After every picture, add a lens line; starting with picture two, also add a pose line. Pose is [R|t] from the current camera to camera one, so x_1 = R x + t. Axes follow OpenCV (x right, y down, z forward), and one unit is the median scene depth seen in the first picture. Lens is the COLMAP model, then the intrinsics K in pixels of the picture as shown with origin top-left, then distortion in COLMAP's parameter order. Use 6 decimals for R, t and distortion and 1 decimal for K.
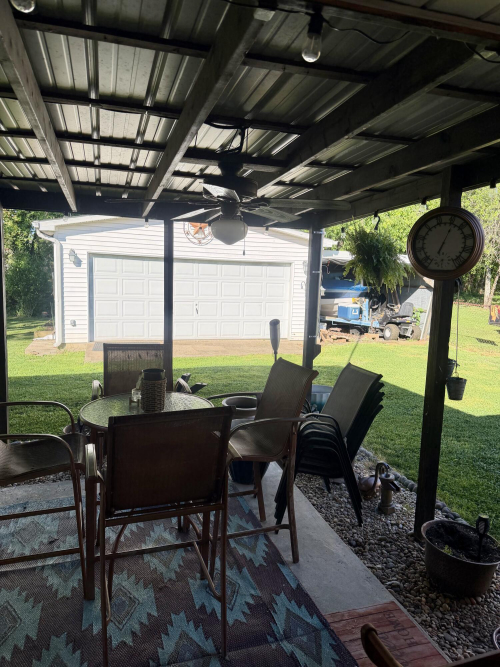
lens RADIAL K [[472.4, 0, 250.5], [0, 472.4, 334.1], [0, 0, 1]] dist [0.042124, -0.060276]
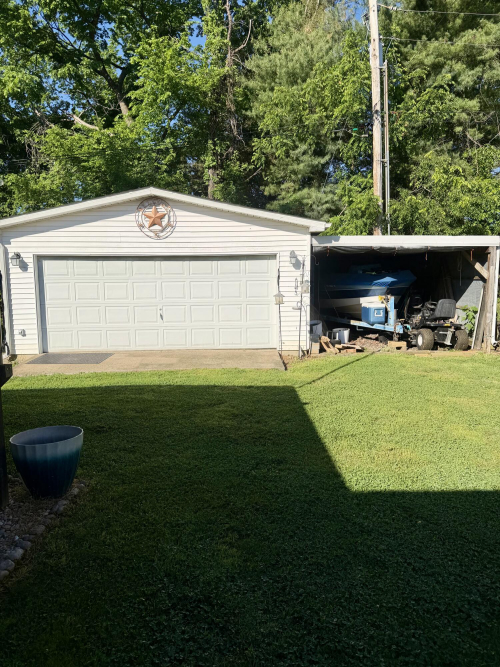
lens RADIAL K [[472.4, 0, 250.4], [0, 472.4, 334.1], [0, 0, 1]] dist [0.042124, -0.060276]
pose [[0.956073, -0.011451, -0.292906, 0.261884], [0.007009, 0.999844, -0.016208, -0.002182], [0.293046, 0.013443, 0.956004, 0.207332]]
